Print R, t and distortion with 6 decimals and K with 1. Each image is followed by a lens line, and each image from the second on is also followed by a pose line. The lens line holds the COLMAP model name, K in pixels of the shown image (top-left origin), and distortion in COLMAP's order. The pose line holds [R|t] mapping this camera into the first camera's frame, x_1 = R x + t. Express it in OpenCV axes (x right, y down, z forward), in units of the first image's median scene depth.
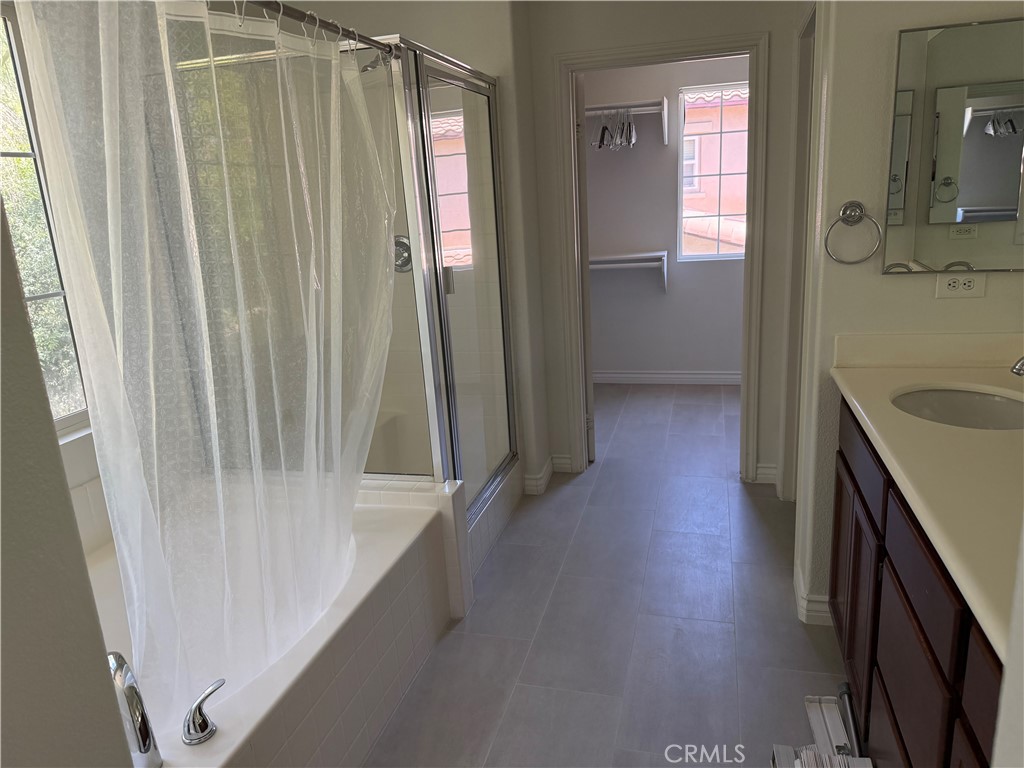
lens RADIAL K [[734.4, 0, 513.6], [0, 734.4, 387.0], [0, 0, 1]] dist [0.069762, -0.068259]
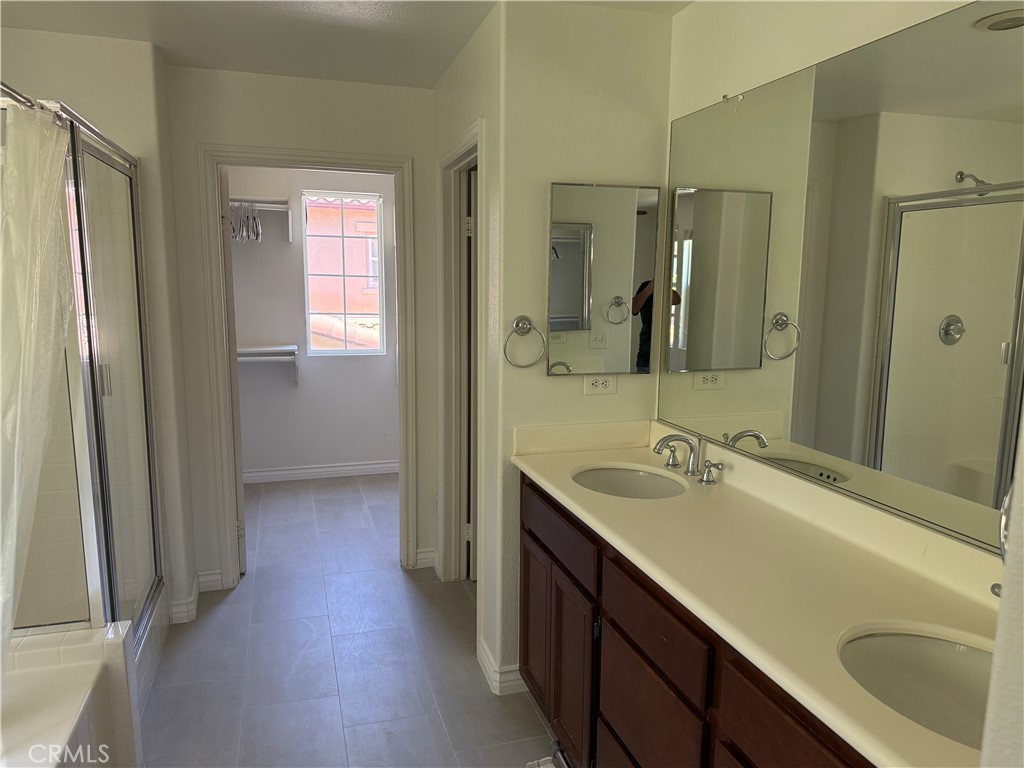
lens RADIAL K [[734.4, 0, 515.5], [0, 734.4, 387.7], [0, 0, 1]] dist [0.069762, -0.068259]
pose [[0.843610, -0.014654, 0.536756, -0.109976], [0.078033, 0.992361, -0.095549, -0.013879], [-0.531256, 0.122491, 0.838310, 0.022650]]
